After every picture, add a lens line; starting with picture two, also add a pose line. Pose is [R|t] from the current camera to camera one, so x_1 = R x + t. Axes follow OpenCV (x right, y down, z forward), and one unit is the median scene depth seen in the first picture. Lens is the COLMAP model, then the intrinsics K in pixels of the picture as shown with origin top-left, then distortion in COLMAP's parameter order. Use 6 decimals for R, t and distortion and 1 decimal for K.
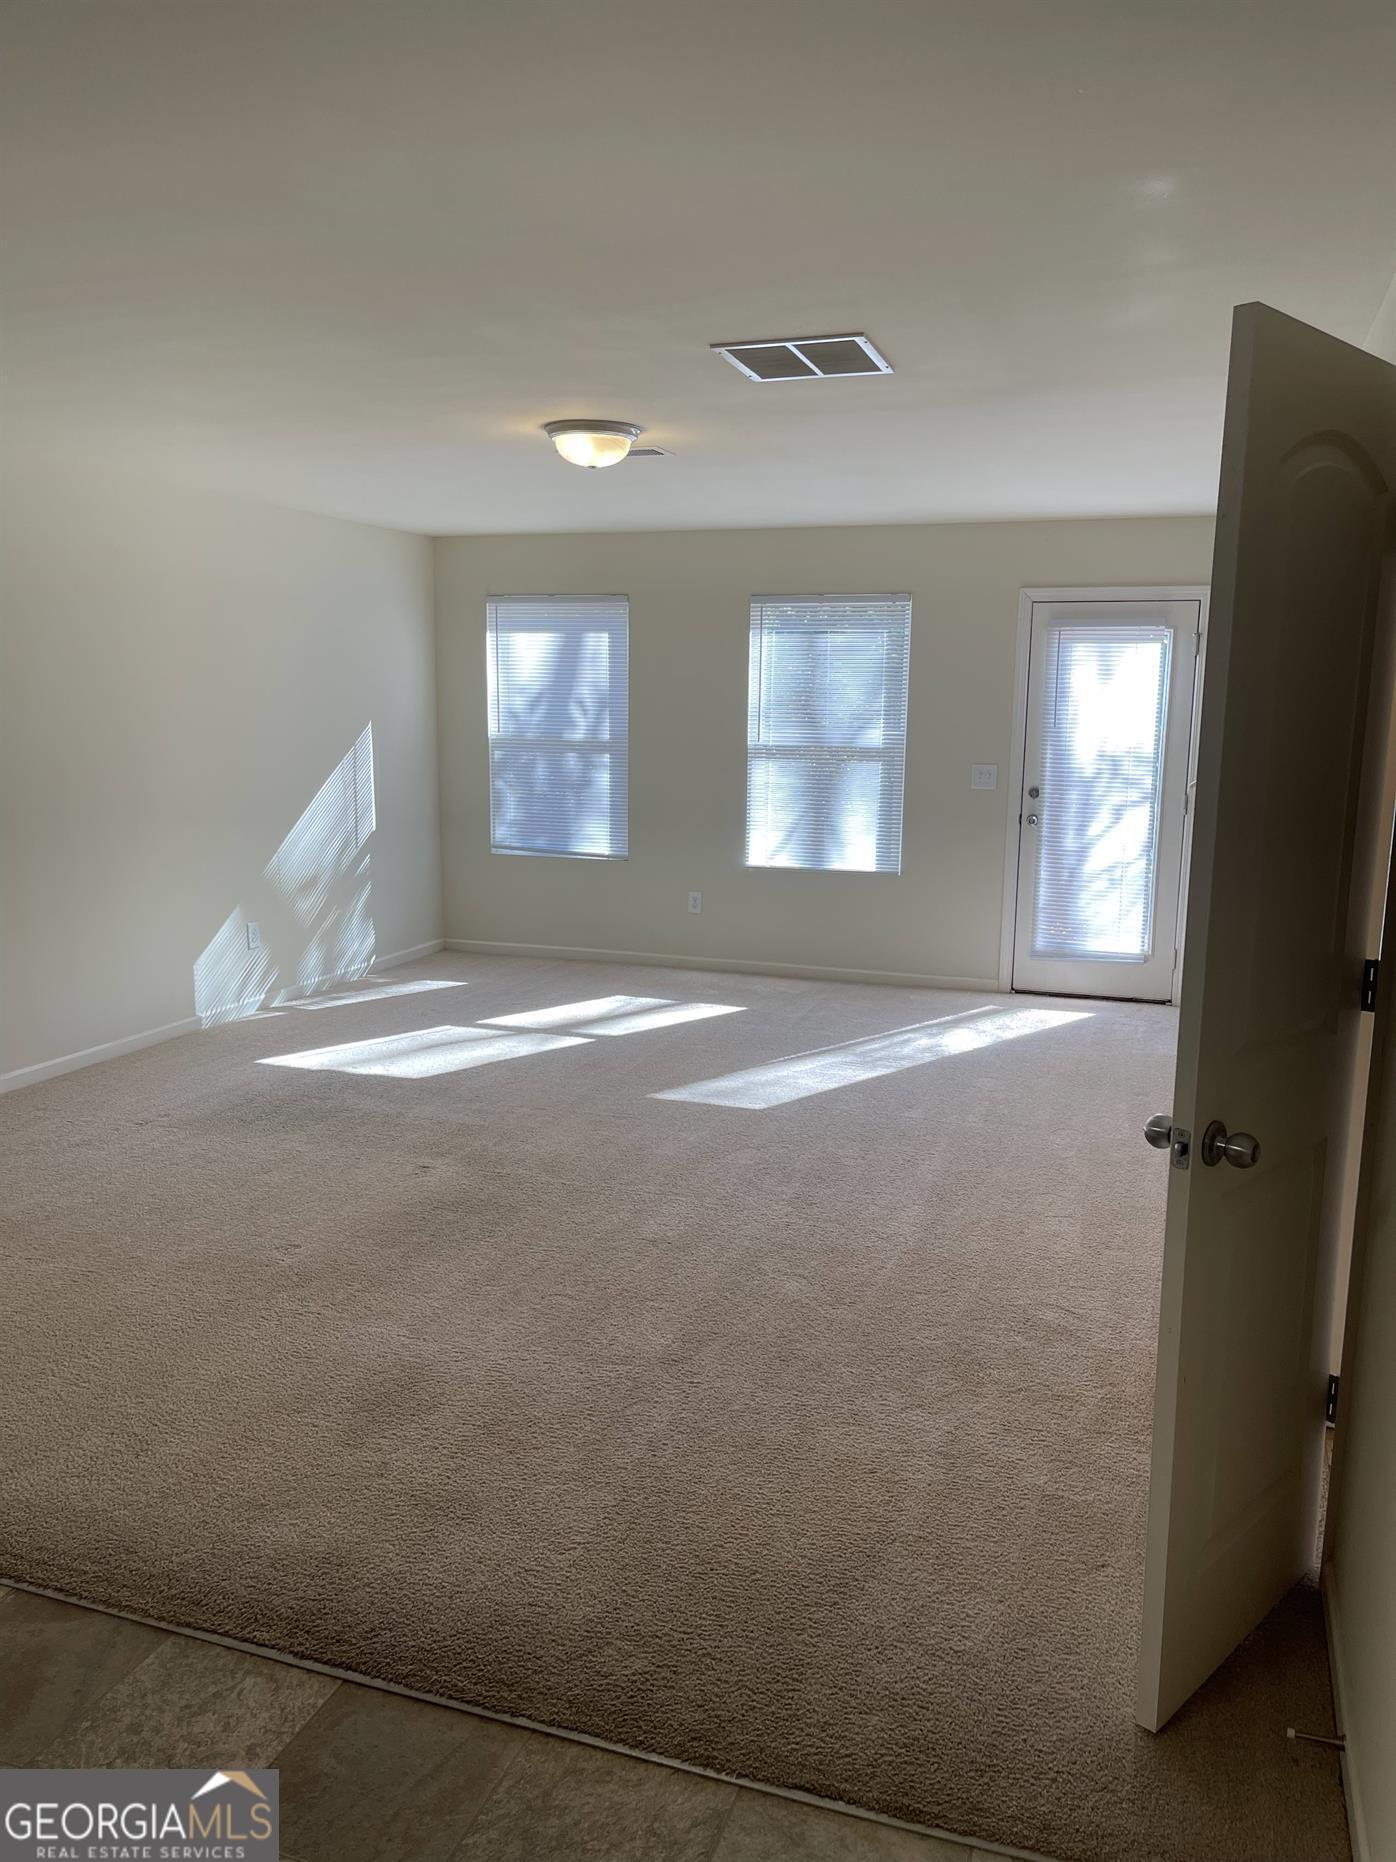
lens RADIAL K [[1393.1, 0, 698.0], [0, 1393.1, 931.0], [0, 0, 1]] dist [0.047526, -0.043679]
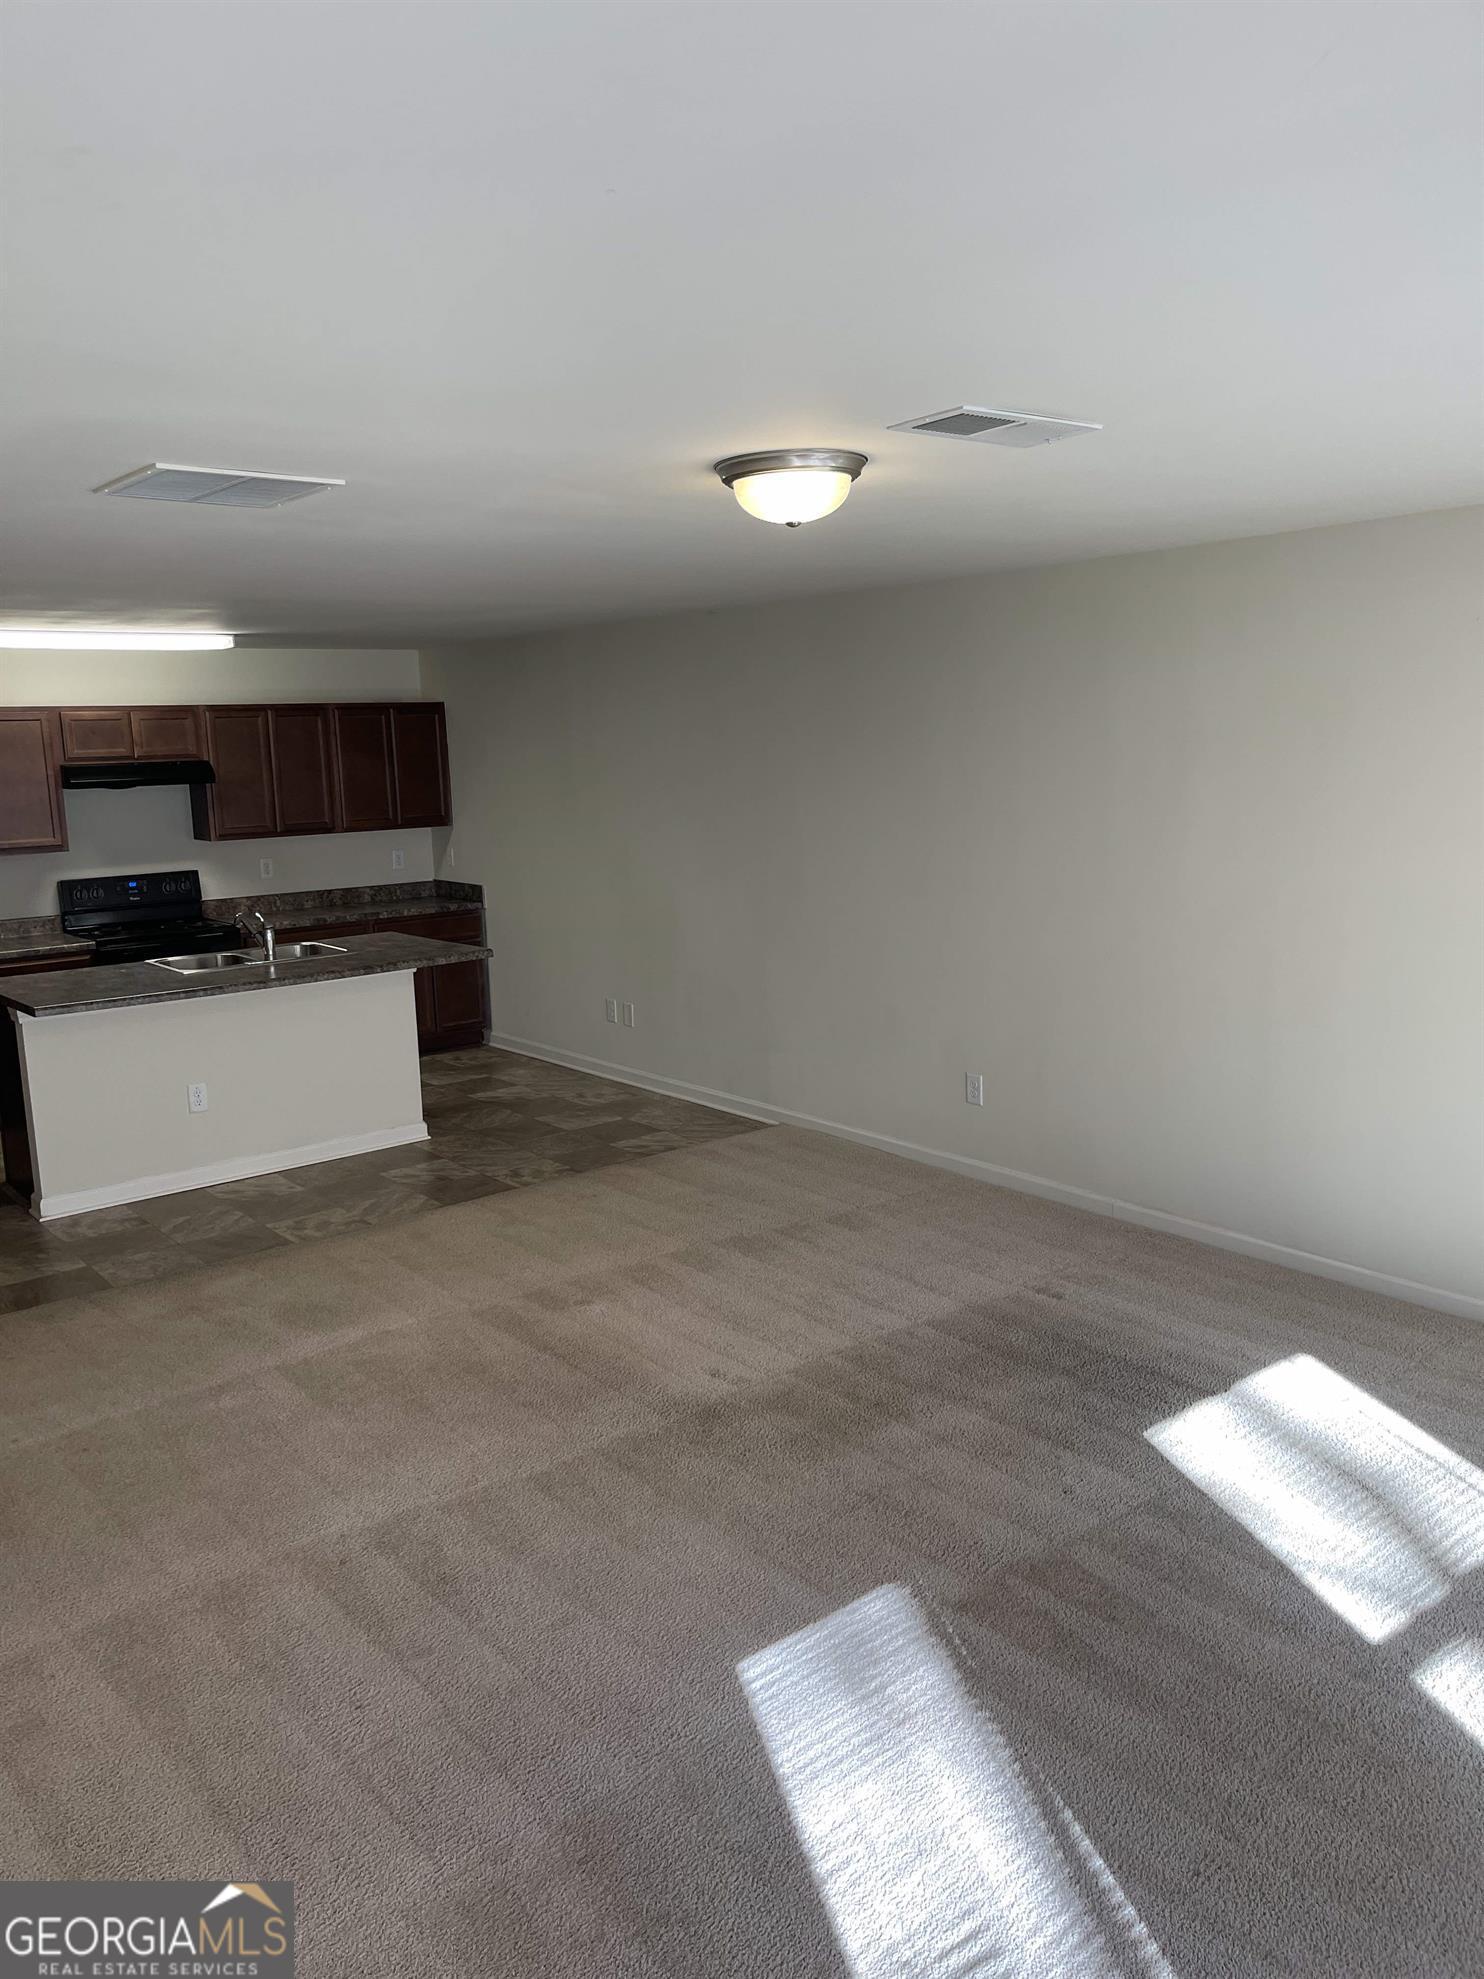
lens RADIAL K [[1480.7, 0, 742.0], [0, 1480.7, 989.5], [0, 0, 1]] dist [0.047526, -0.043679]
pose [[-0.536880, 0.144257, -0.831234, 0.437529], [-0.103892, 0.966469, 0.234829, -0.233072], [0.837237, 0.212433, -0.503891, 1.130328]]
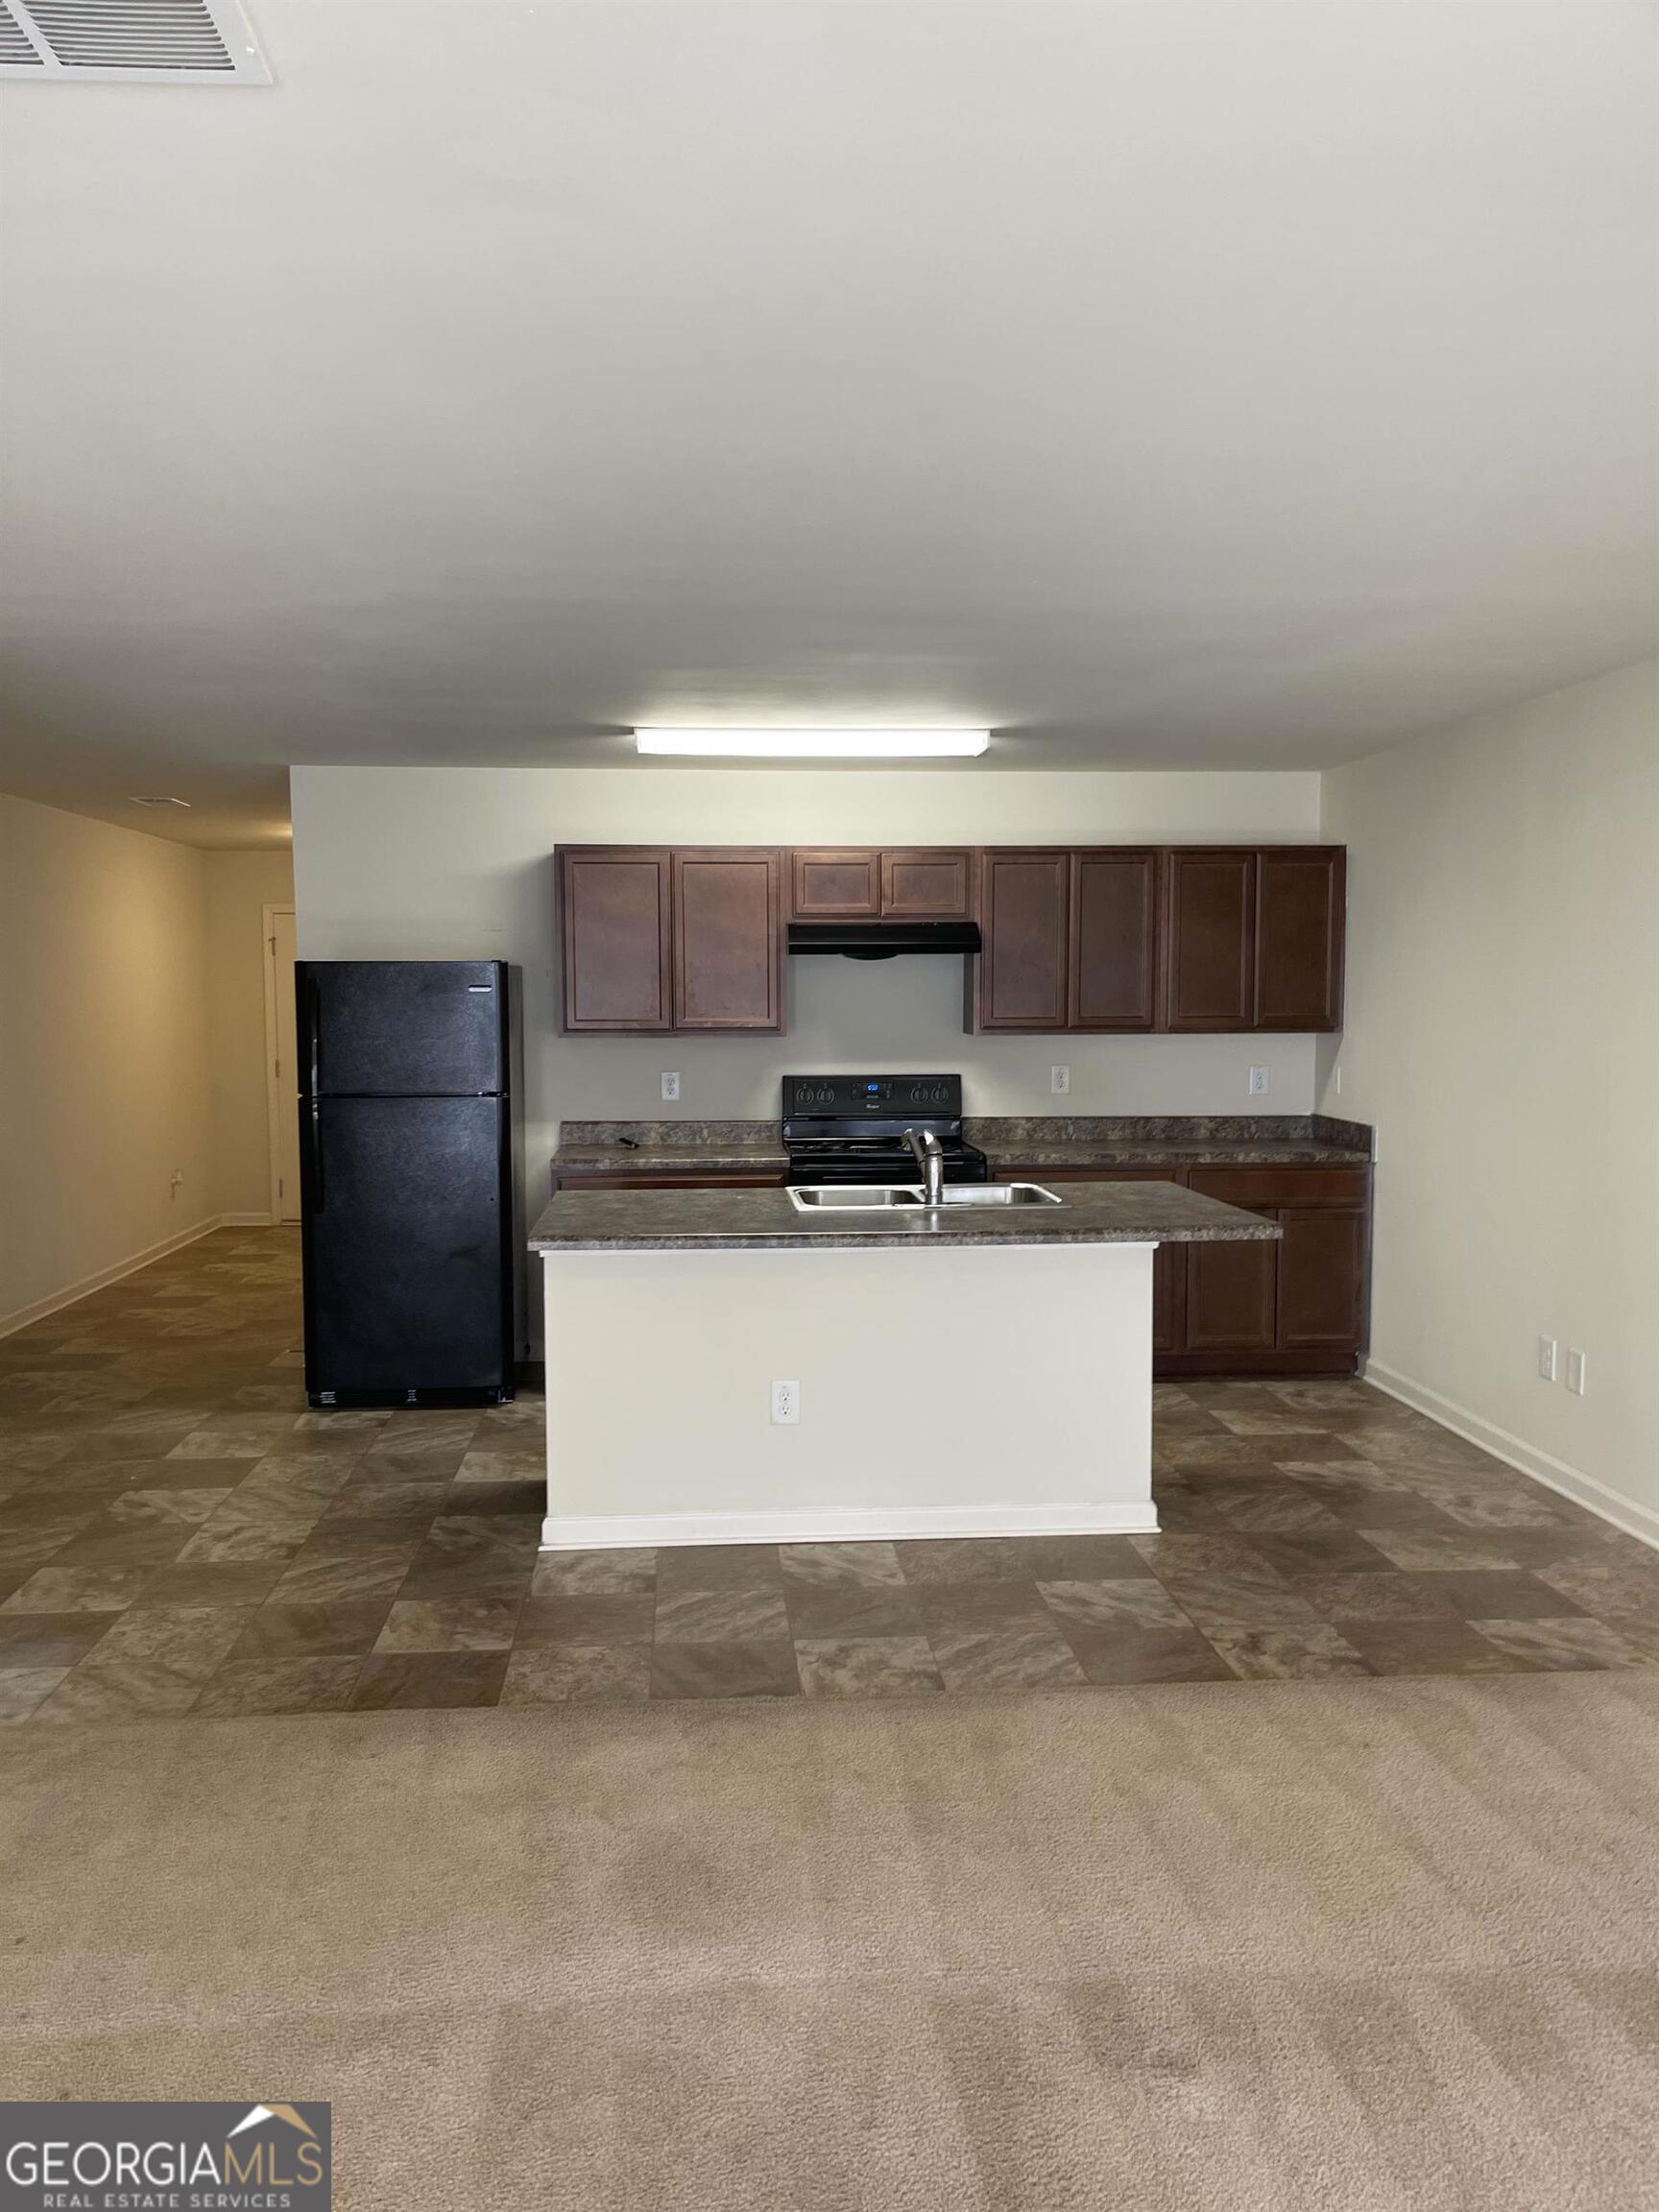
lens RADIAL K [[1655.0, 0, 829.5], [0, 1655.0, 1106.0], [0, 0, 1]] dist [0.047526, -0.043679]
pose [[-0.921531, 0.015785, -0.387984, 0.030584], [-0.067623, 0.977381, 0.200381, -0.154134], [0.382371, 0.210894, -0.899620, 0.946414]]
